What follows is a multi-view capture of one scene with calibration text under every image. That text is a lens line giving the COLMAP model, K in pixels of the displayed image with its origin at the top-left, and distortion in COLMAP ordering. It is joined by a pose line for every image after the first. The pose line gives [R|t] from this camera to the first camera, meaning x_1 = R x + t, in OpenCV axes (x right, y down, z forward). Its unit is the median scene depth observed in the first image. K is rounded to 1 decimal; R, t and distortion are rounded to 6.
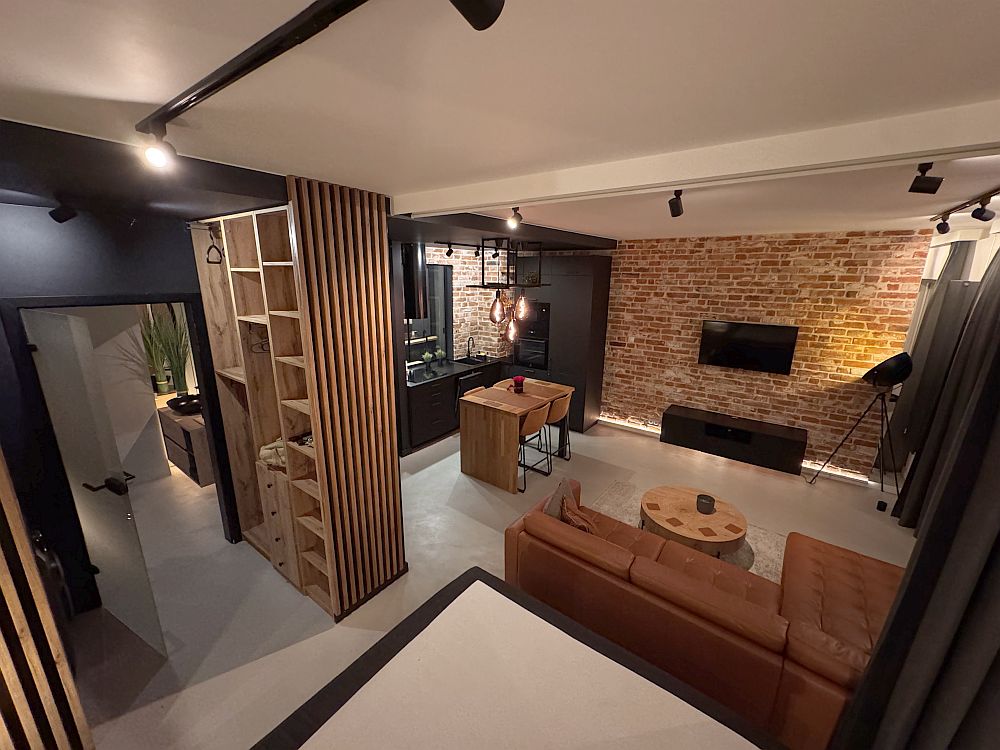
lens RADIAL K [[396.7, 0, 499.4], [0, 396.7, 375.1], [0, 0, 1]] dist [-0.003638, 0.000617]
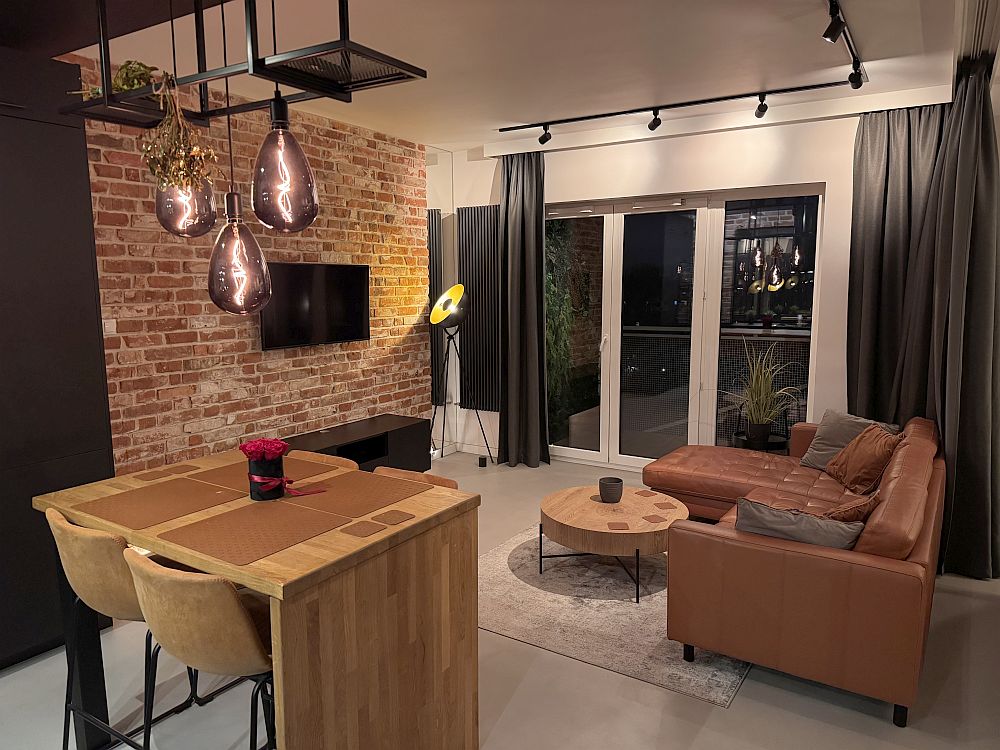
lens RADIAL K [[693.8, 0, 498.3], [0, 693.8, 384.5], [0, 0, 1]] dist [0.063649, -0.010172]
pose [[-0.066961, -0.162065, 0.984506, -0.421068], [0.252257, 0.951914, 0.173857, -0.072091], [-0.965341, 0.259990, -0.022860, 0.796863]]
